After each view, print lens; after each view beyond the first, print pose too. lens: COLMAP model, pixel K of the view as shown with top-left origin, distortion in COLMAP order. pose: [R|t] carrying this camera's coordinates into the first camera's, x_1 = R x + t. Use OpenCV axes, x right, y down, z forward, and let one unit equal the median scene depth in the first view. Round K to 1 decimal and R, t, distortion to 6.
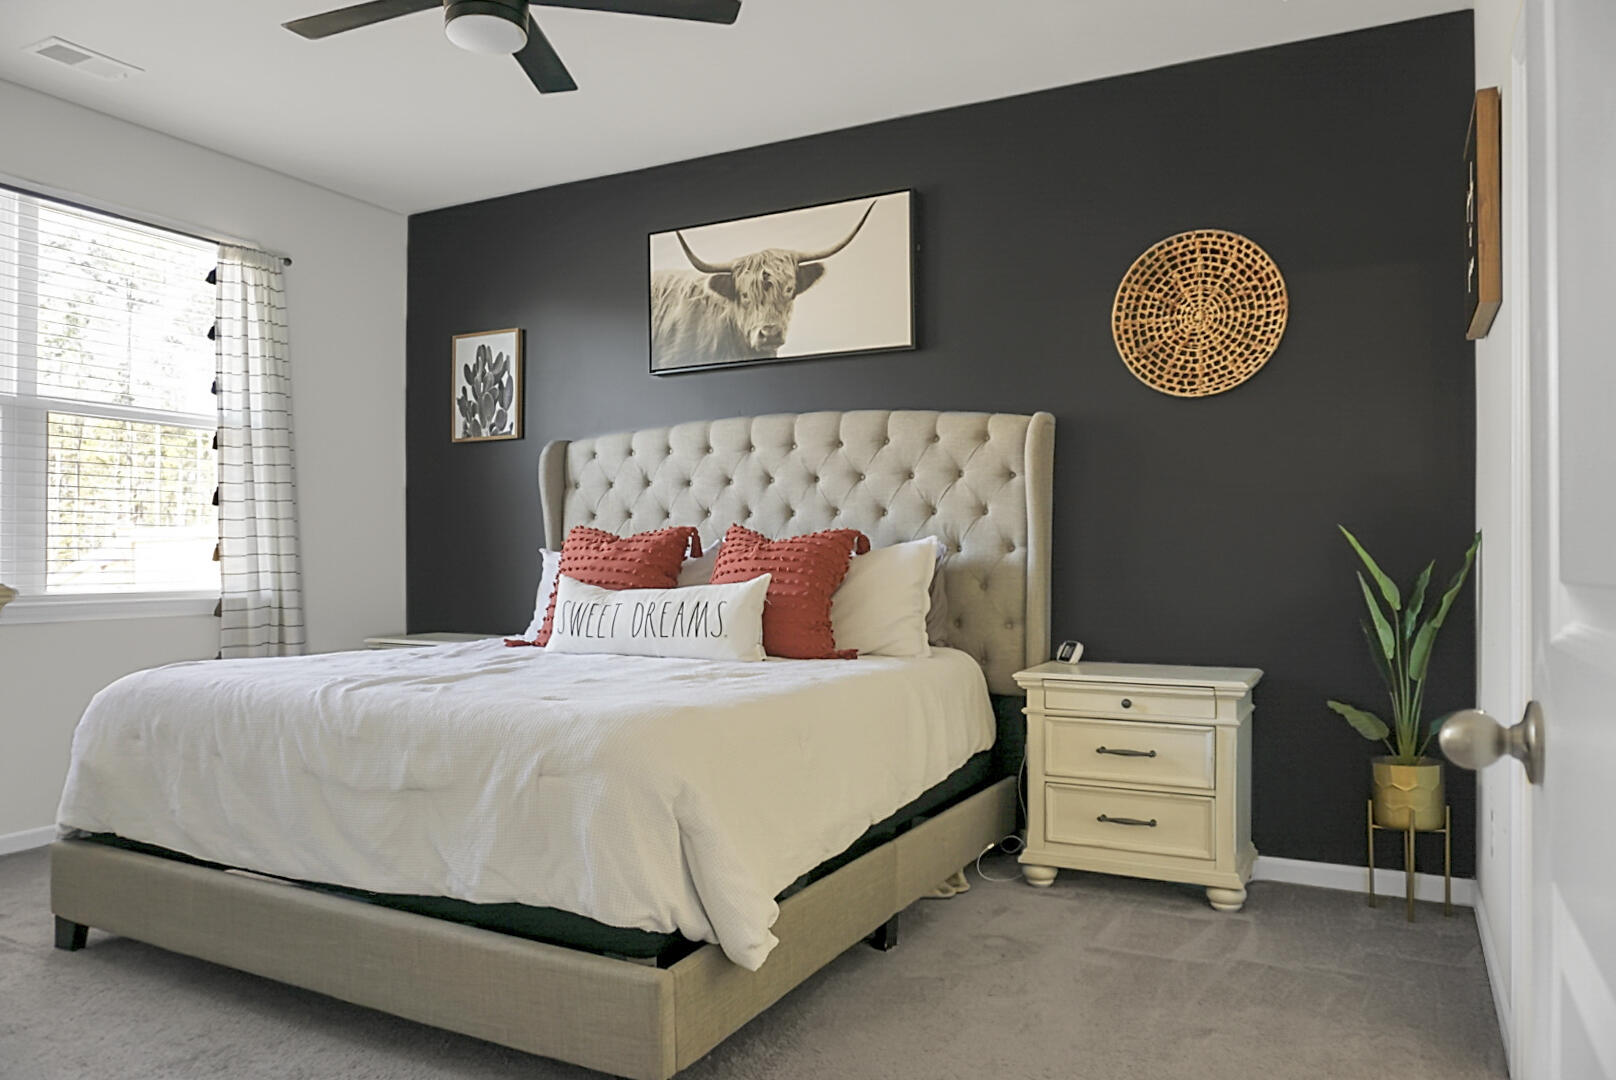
lens RADIAL K [[1106.5, 0, 804.7], [0, 1106.5, 549.5], [0, 0, 1]] dist [-0.025882, 0.003720]
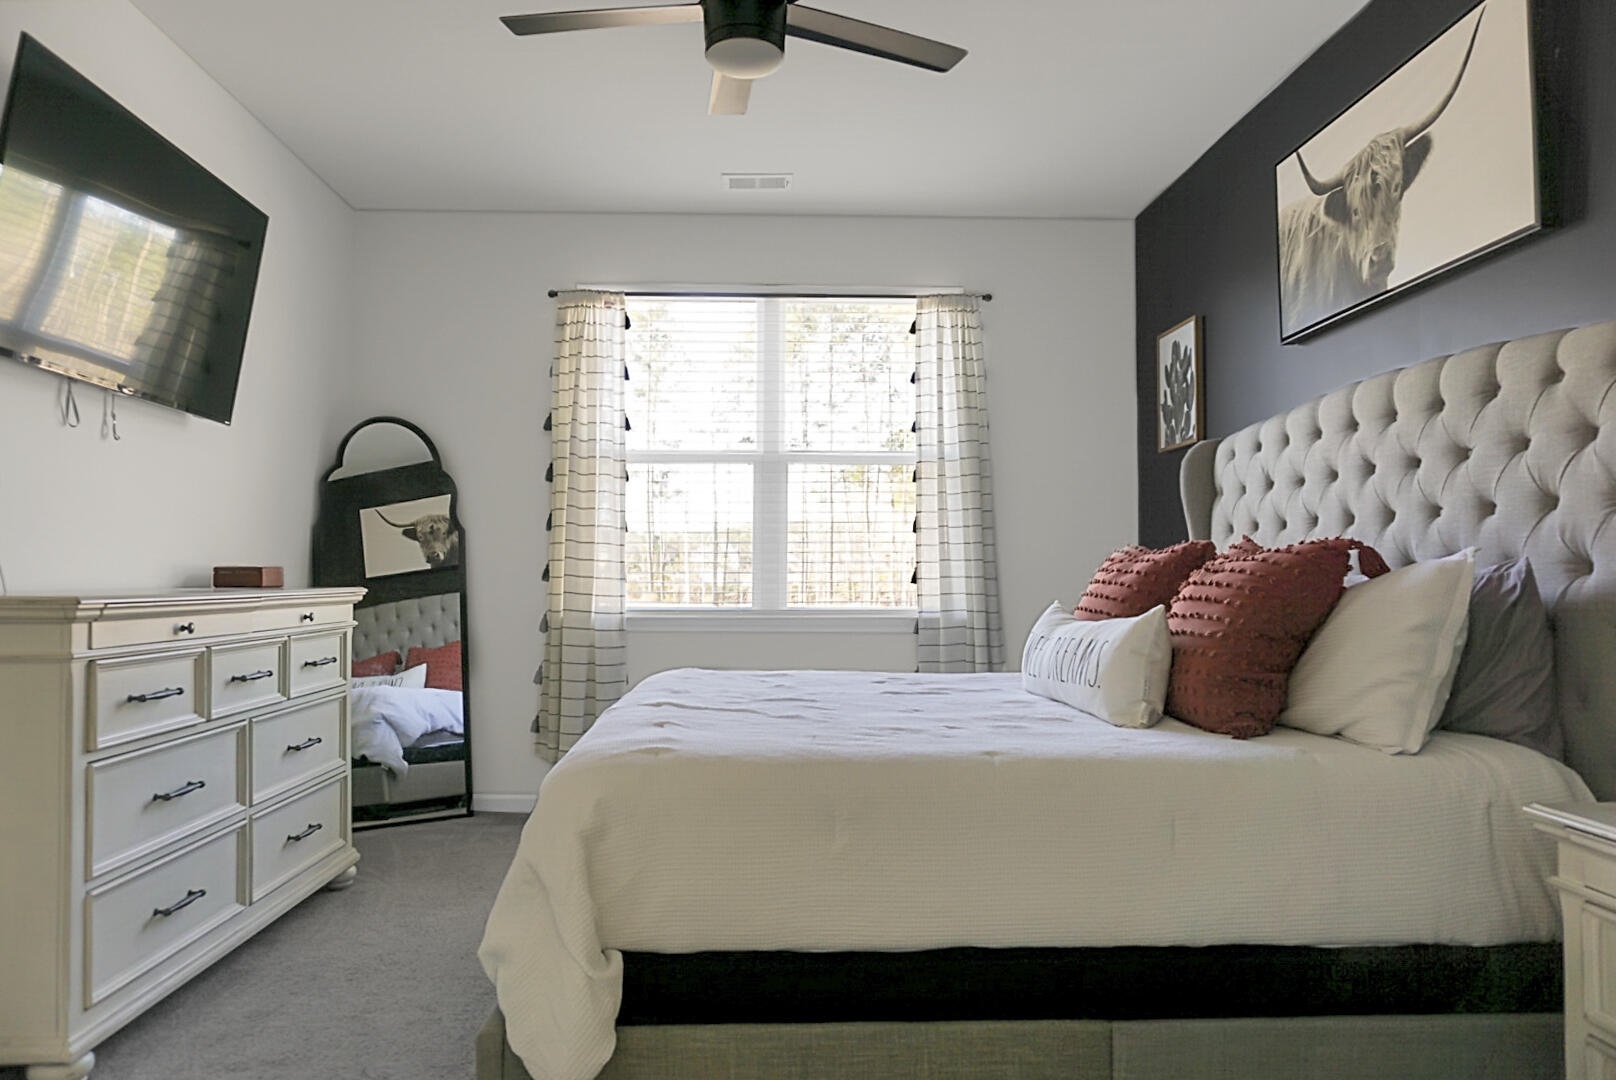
lens RADIAL K [[1106.5, 0, 804.7], [0, 1106.5, 549.5], [0, 0, 1]] dist [-0.025882, 0.003720]
pose [[0.511516, -0.021589, -0.859002, 0.360675], [0.006506, 0.999753, -0.021253, -0.000599], [0.859249, 0.005282, 0.511530, 0.332676]]
